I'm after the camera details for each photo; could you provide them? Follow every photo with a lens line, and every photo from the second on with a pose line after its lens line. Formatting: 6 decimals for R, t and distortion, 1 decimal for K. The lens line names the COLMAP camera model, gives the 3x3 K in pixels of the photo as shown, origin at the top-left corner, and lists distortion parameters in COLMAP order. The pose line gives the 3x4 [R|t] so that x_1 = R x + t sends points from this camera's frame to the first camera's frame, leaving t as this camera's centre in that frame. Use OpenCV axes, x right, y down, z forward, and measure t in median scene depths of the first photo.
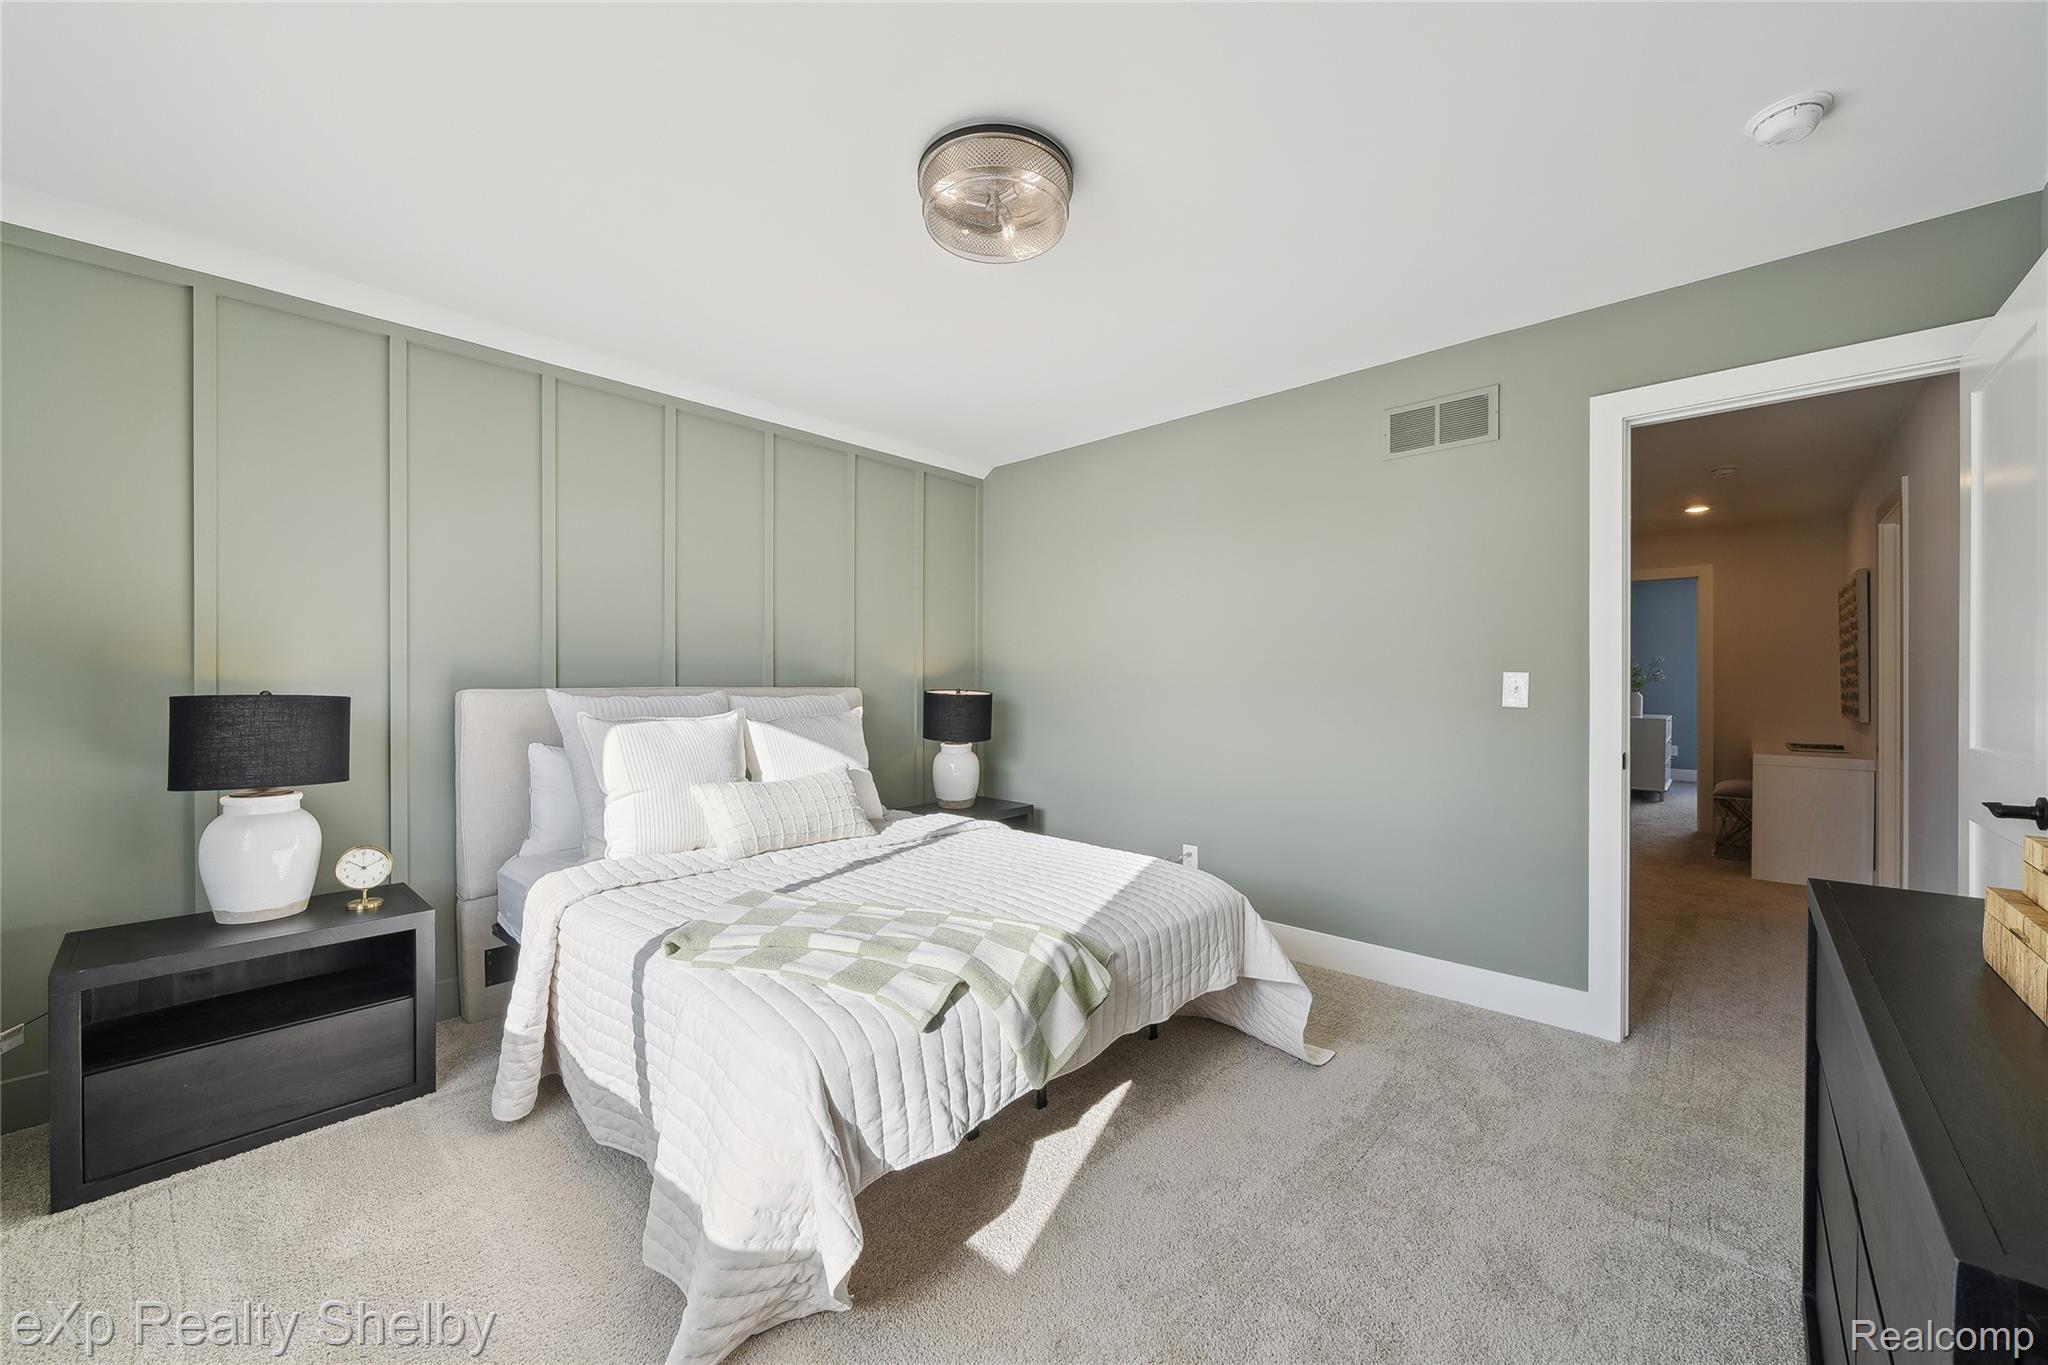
lens RADIAL K [[782.7, 0, 1005.3], [0, 782.7, 679.7], [0, 0, 1]] dist [-0.002185, -0.000467]
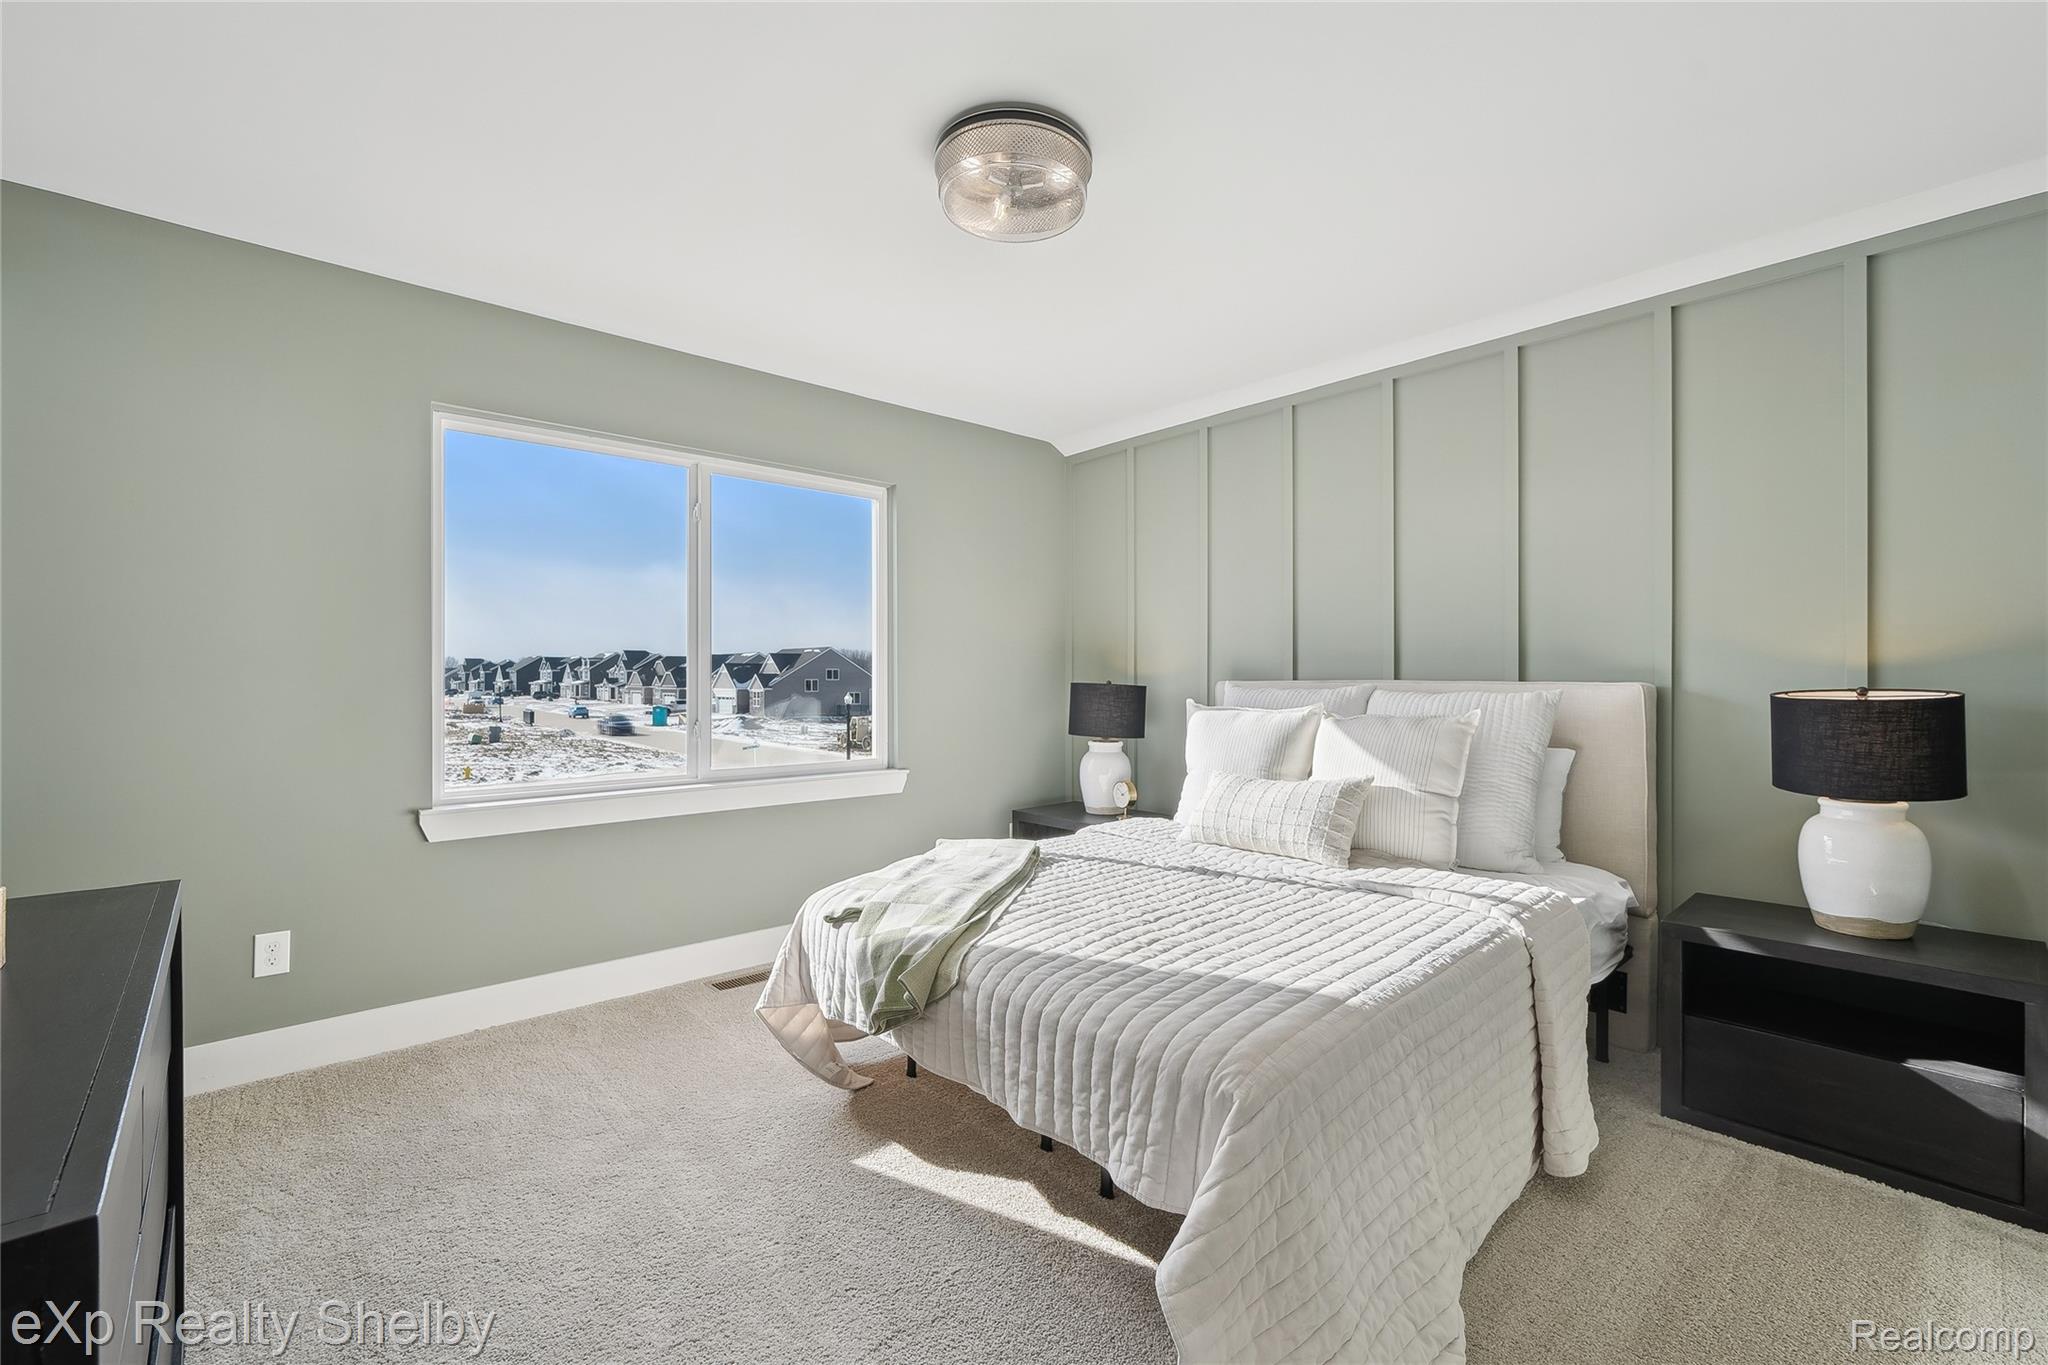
lens RADIAL K [[854.3, 0, 1023.6], [0, 854.3, 672.9], [0, 0, 1]] dist [-0.008027, -0.000062]
pose [[-0.079486, -0.004418, -0.996826, 0.934133], [-0.000265, 0.999990, -0.004411, 0.007956], [0.996836, -0.000087, -0.079486, 0.982135]]
